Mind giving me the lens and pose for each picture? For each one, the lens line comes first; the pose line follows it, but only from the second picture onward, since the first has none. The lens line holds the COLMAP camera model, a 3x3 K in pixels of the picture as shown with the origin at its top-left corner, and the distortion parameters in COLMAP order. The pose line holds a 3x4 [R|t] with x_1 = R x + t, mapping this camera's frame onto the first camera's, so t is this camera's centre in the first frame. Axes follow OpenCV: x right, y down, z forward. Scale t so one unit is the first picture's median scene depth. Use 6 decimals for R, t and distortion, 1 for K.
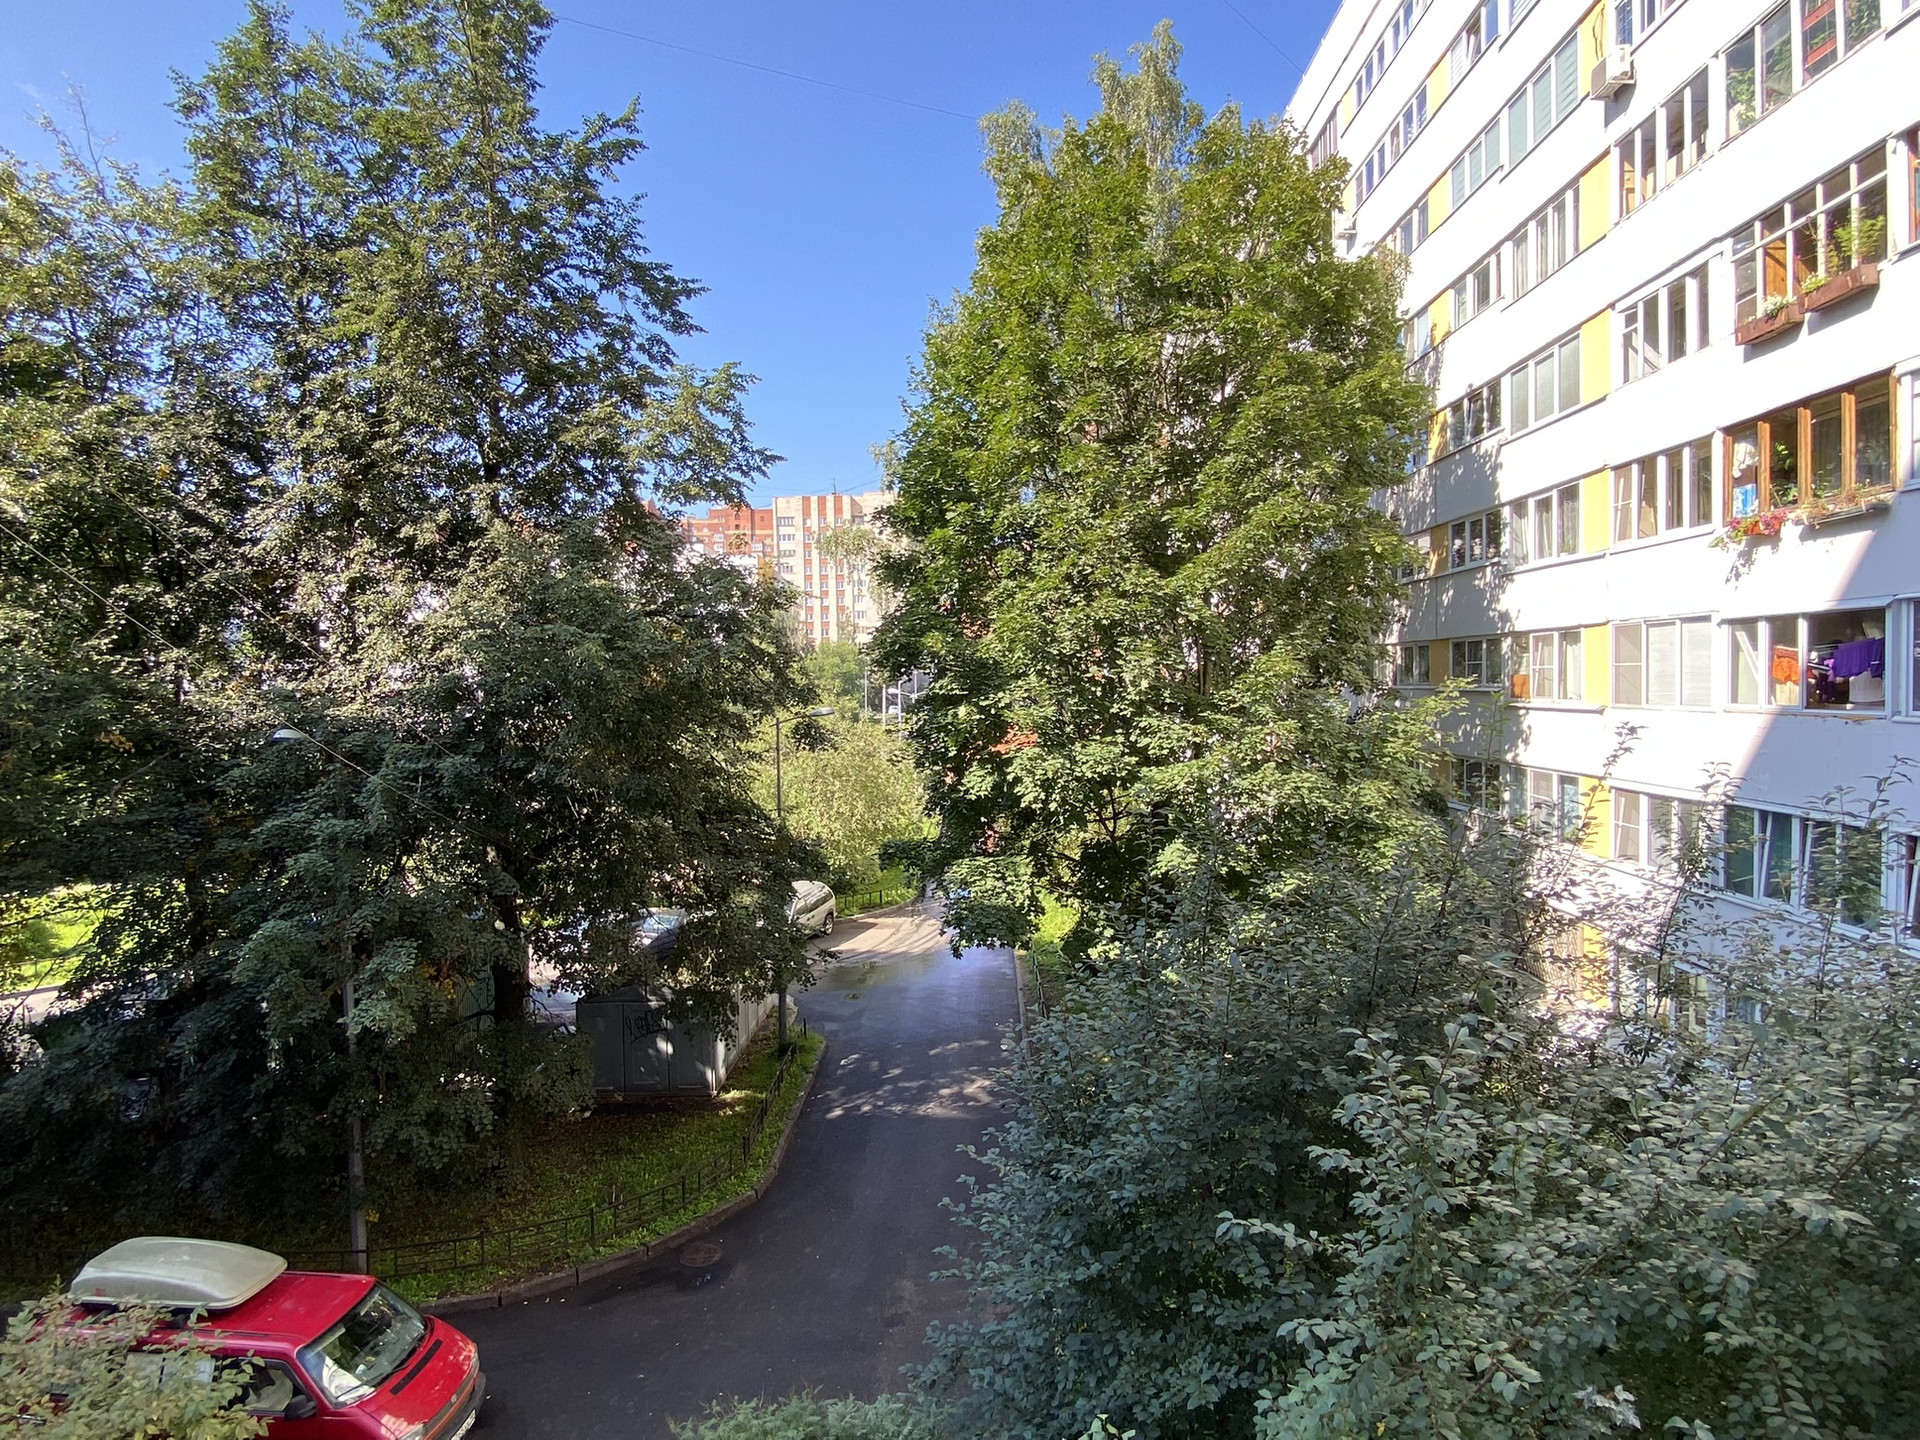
lens RADIAL K [[975.1, 0, 960.0], [0, 975.1, 720.0], [0, 0, 1]] dist [0.040753, -0.048596]
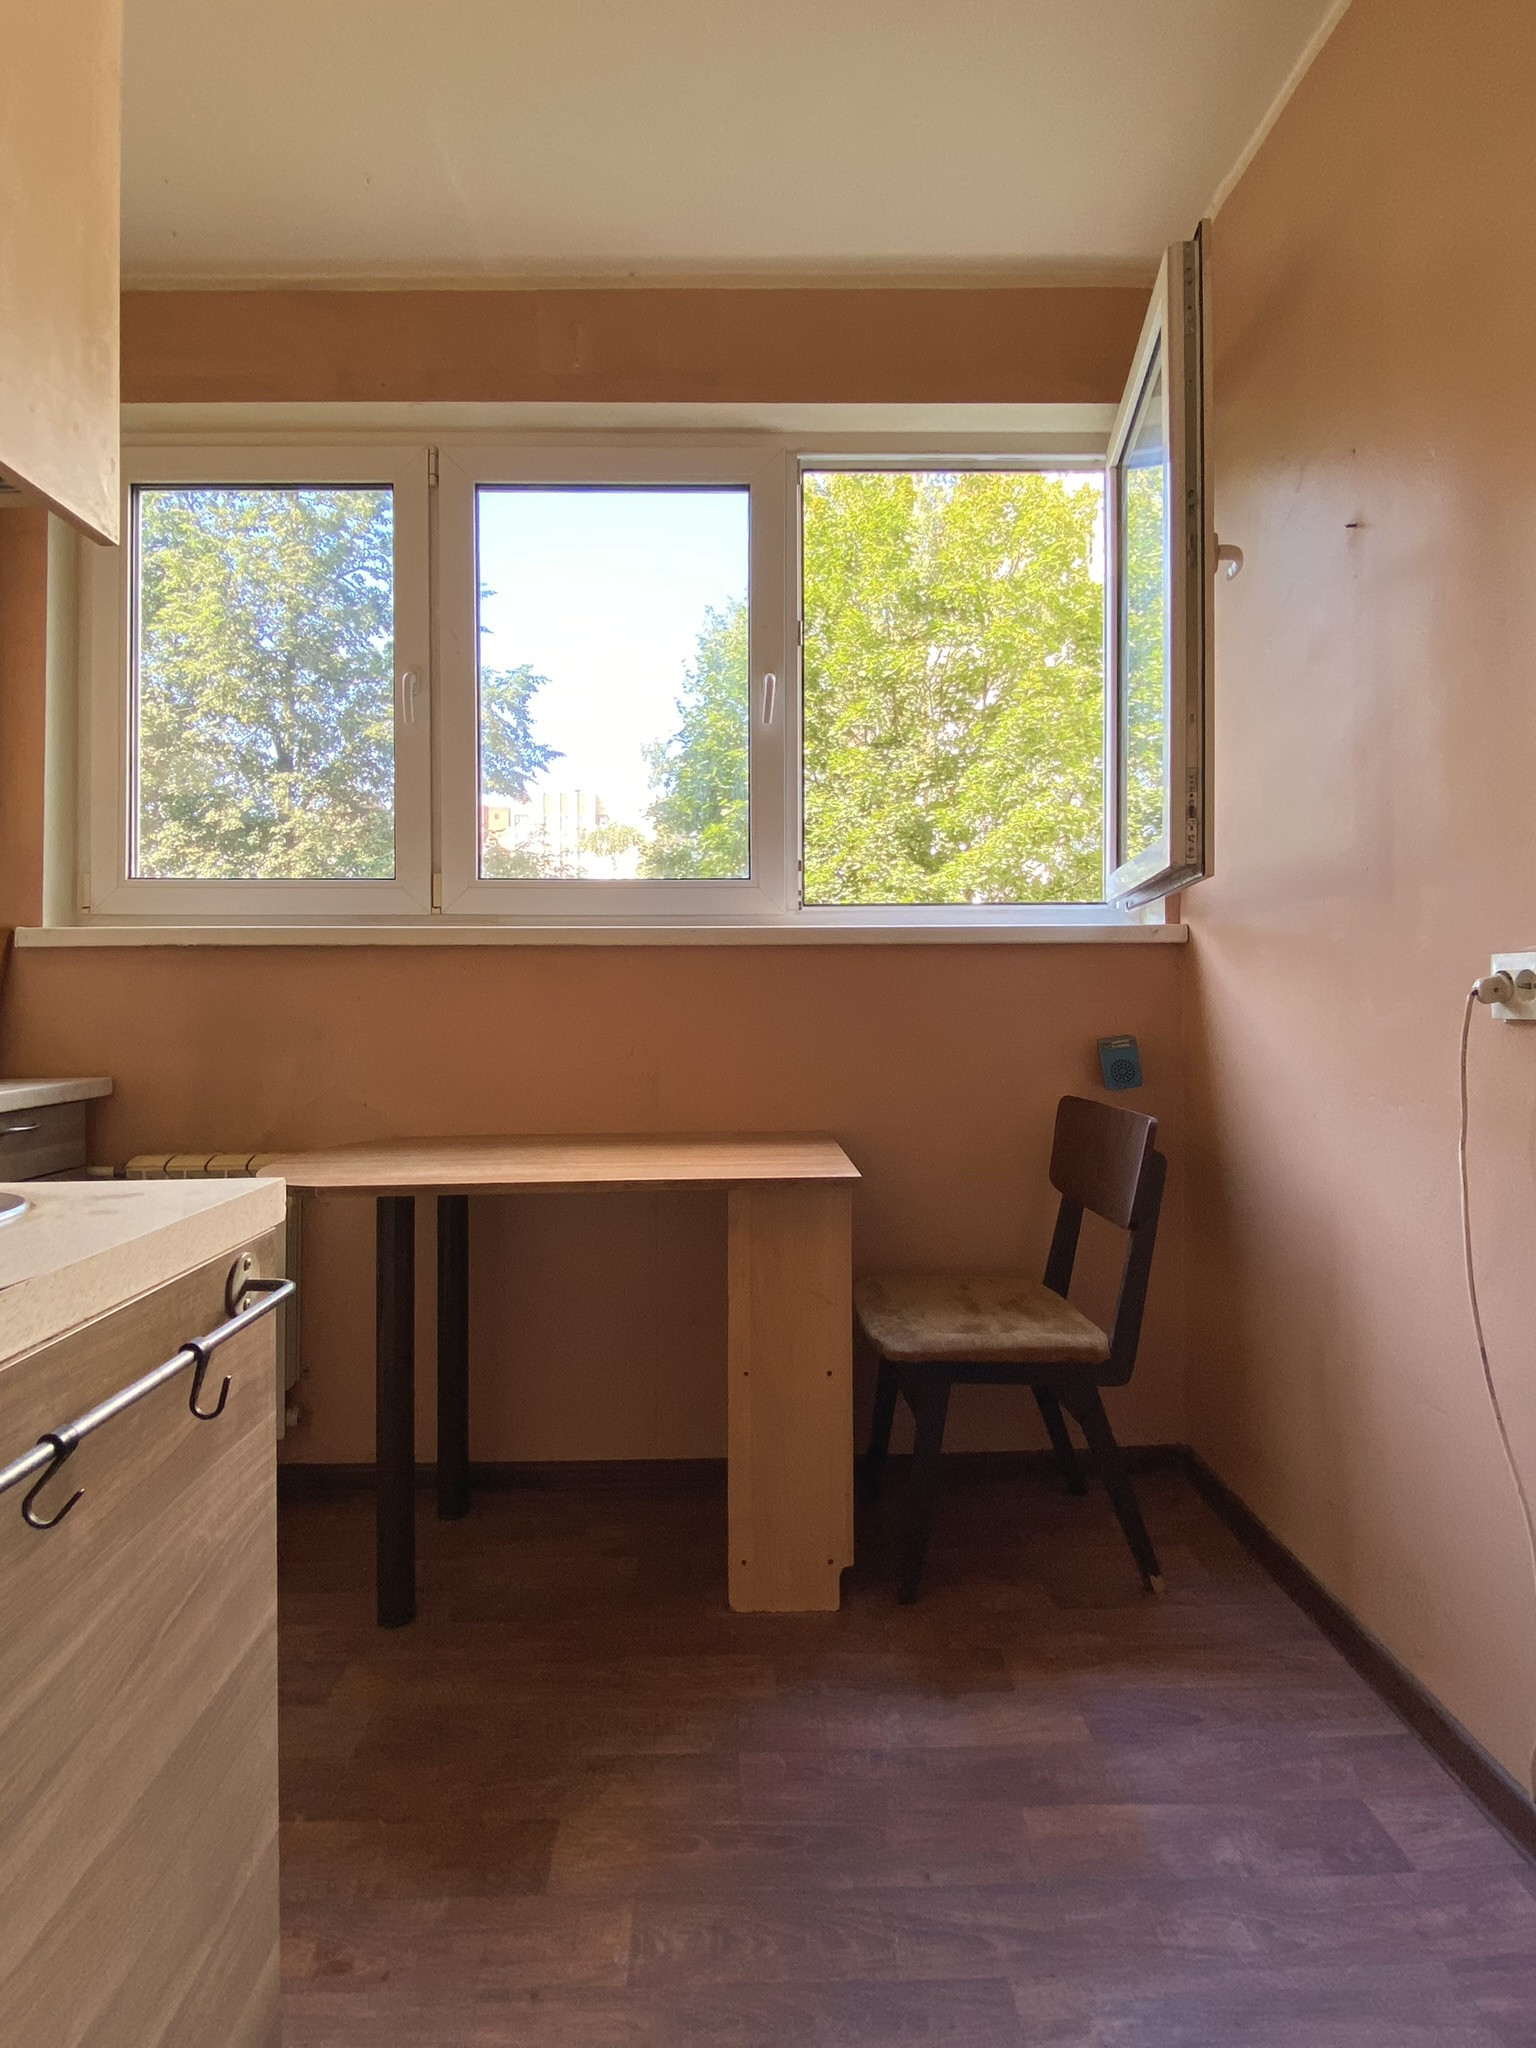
lens RADIAL K [[1040.1, 0, 755.9], [0, 1040.1, 986.7], [0, 0, 1]] dist [0.040753, -0.048596]
pose [[0.999068, 0.011997, 0.041468, -0.020949], [-0.010144, 0.998953, -0.044610, 0.025981], [-0.041960, 0.044147, 0.998143, -0.103182]]
